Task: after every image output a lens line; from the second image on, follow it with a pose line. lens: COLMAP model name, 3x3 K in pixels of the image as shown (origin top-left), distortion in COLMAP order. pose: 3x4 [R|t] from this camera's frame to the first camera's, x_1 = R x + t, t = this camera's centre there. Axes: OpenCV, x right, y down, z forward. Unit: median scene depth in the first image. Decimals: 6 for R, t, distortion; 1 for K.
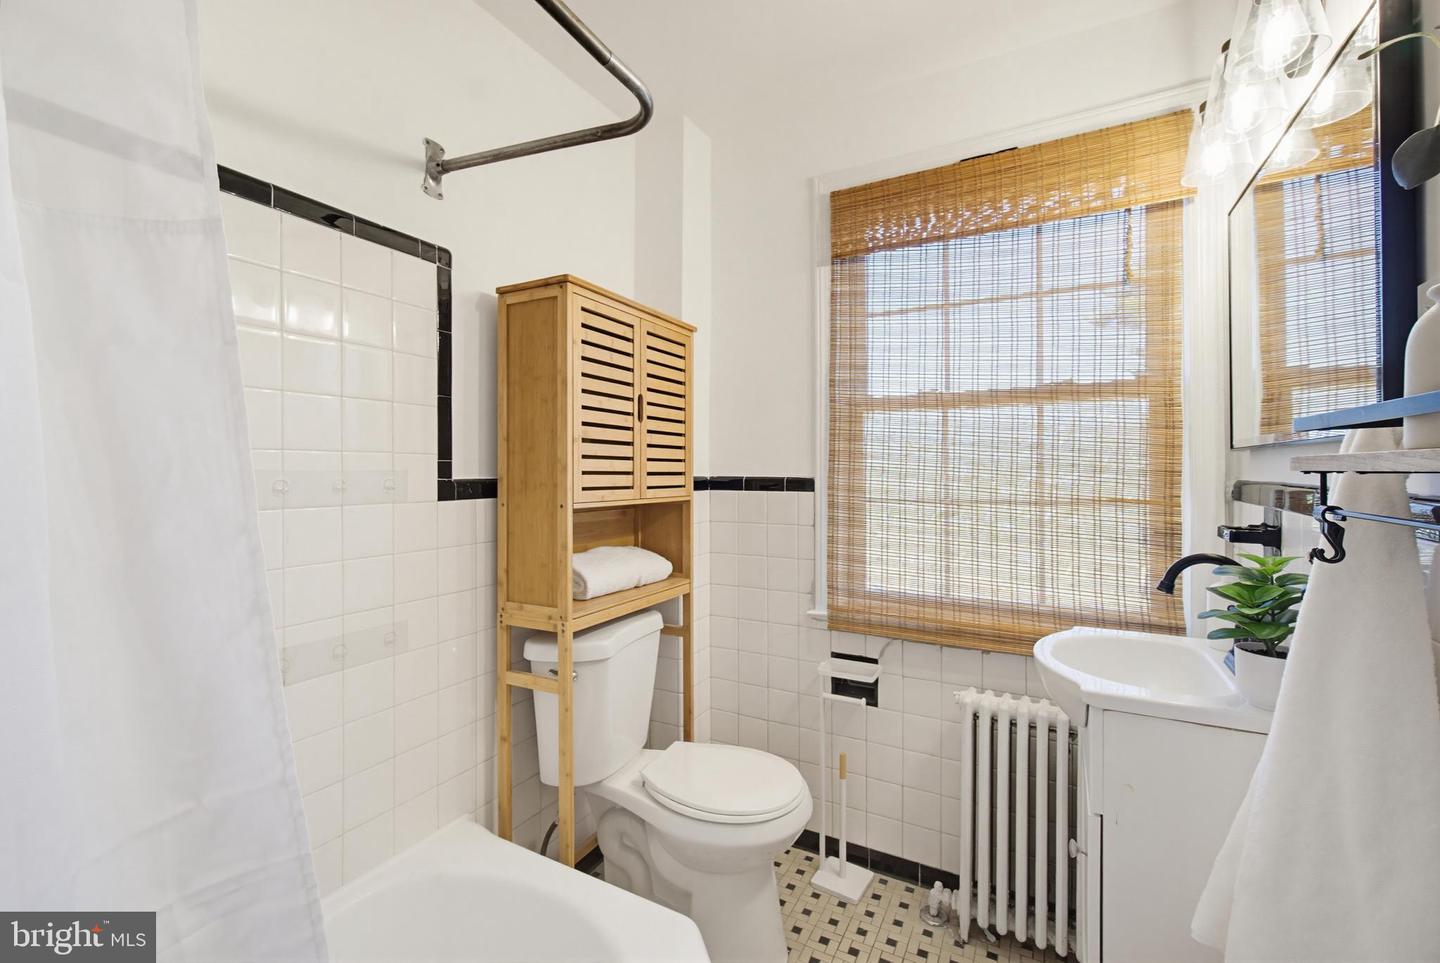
lens RADIAL K [[612.1, 0, 720.0], [0, 612.1, 481.5], [0, 0, 1]] dist [-0.027471, -0.000005]
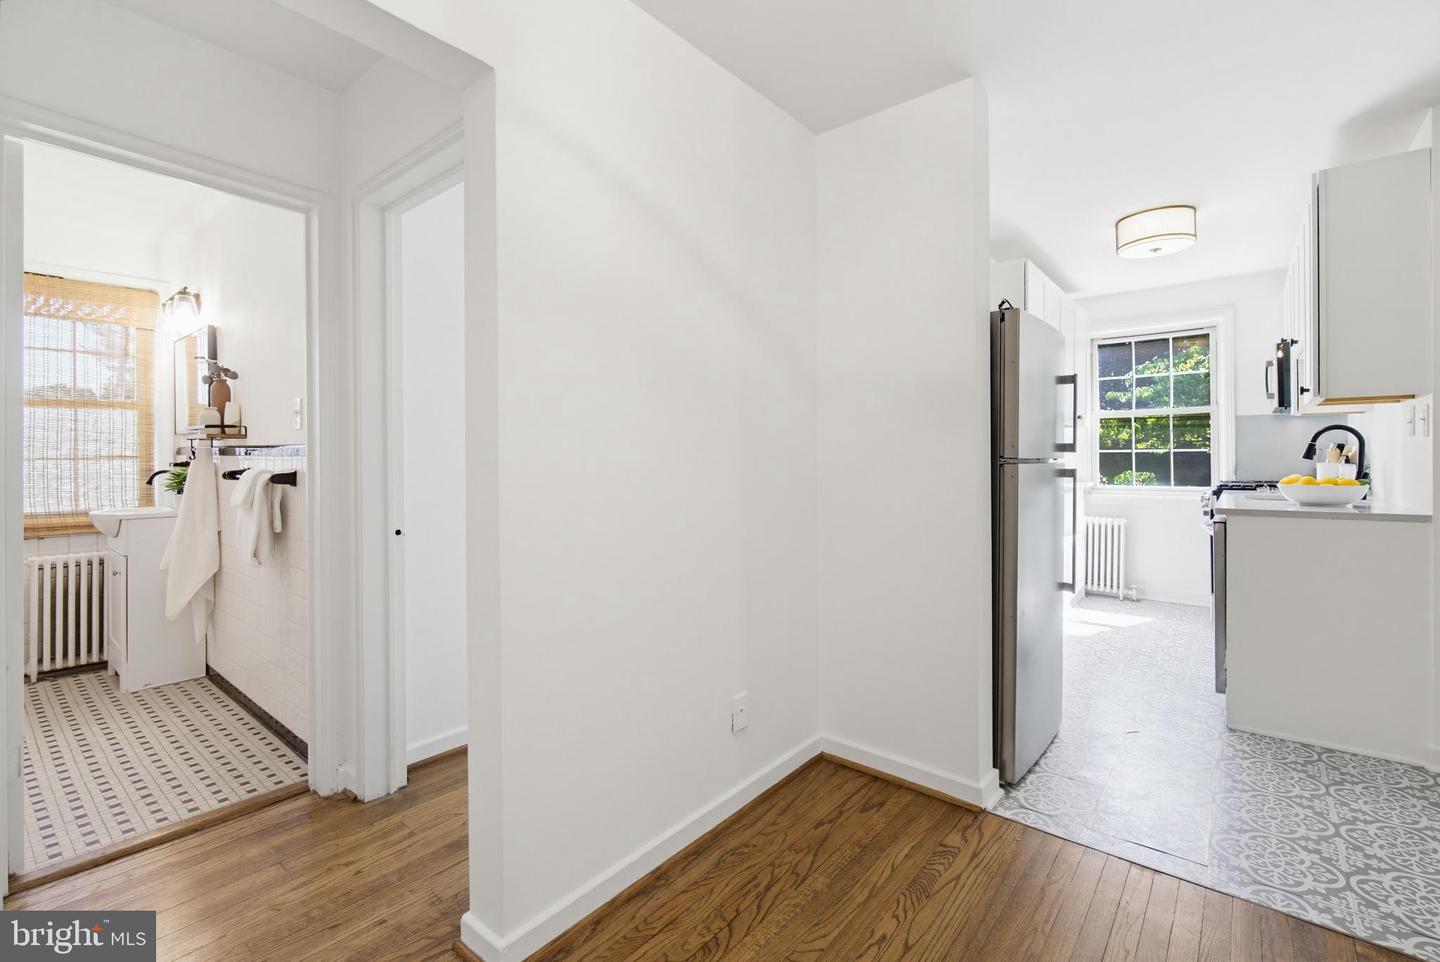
lens RADIAL K [[635.3, 0, 723.2], [0, 635.3, 451.6], [0, 0, 1]] dist [0.000466, 0.000280]
pose [[0.193536, -0.000434, 0.981093, -1.202587], [0.016381, 0.999862, -0.002789, 0.057423], [-0.980956, 0.016611, 0.193516, -1.610573]]
